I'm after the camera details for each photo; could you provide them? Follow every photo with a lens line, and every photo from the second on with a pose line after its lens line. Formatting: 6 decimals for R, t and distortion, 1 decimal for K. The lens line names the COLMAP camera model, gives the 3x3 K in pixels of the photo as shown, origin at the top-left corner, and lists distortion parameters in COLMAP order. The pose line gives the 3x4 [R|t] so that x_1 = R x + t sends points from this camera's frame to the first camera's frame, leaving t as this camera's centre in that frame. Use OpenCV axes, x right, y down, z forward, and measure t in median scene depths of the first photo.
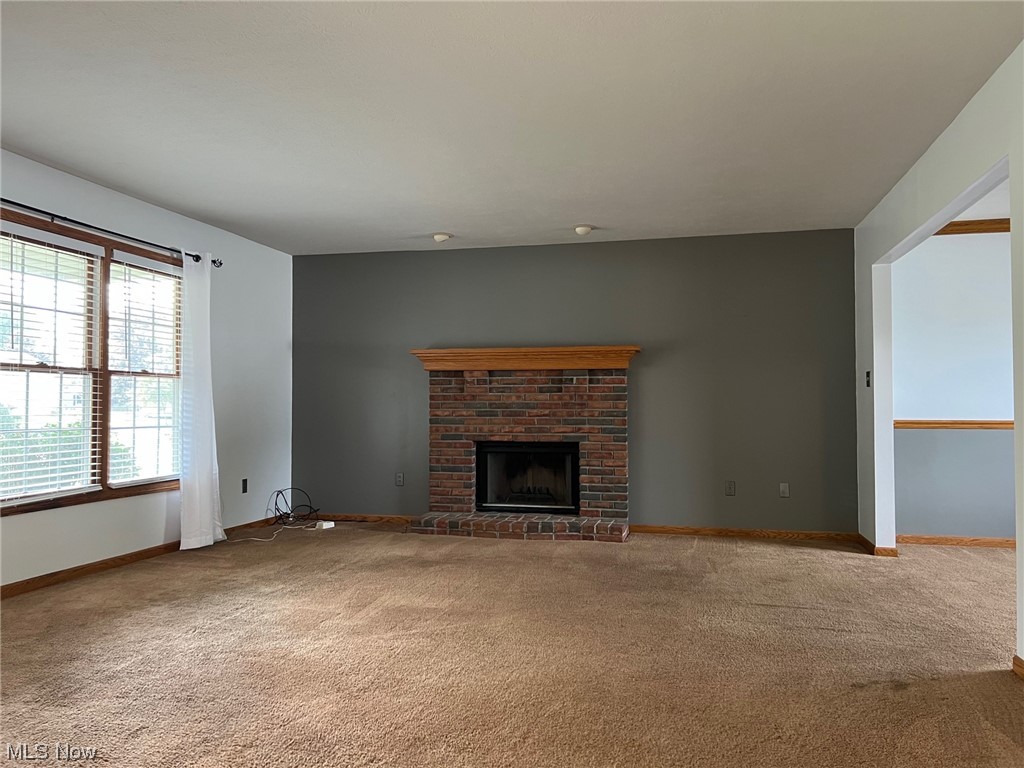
lens RADIAL K [[771.2, 0, 511.0], [0, 771.2, 381.7], [0, 0, 1]] dist [0.044093, -0.050806]
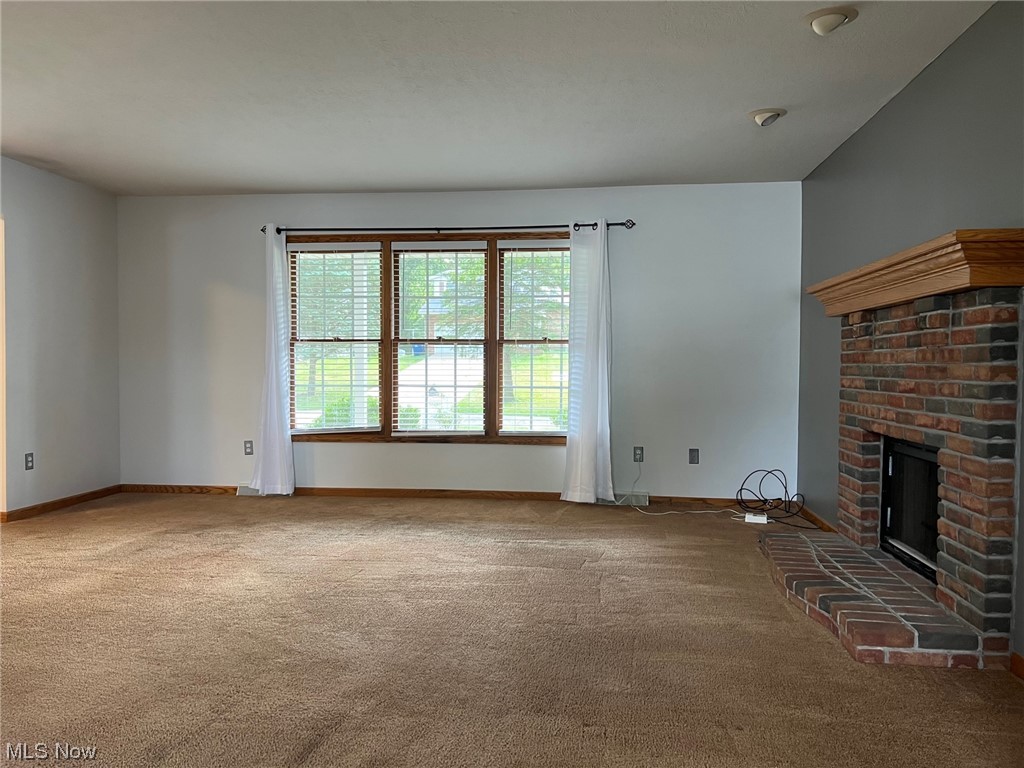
lens RADIAL K [[771.2, 0, 509.5], [0, 771.2, 387.8], [0, 0, 1]] dist [0.044093, -0.050806]
pose [[0.096714, 0.028822, -0.994895, 0.649358], [0.029077, 0.999072, 0.031769, 0.021095], [0.994887, -0.032001, 0.095786, 0.827005]]
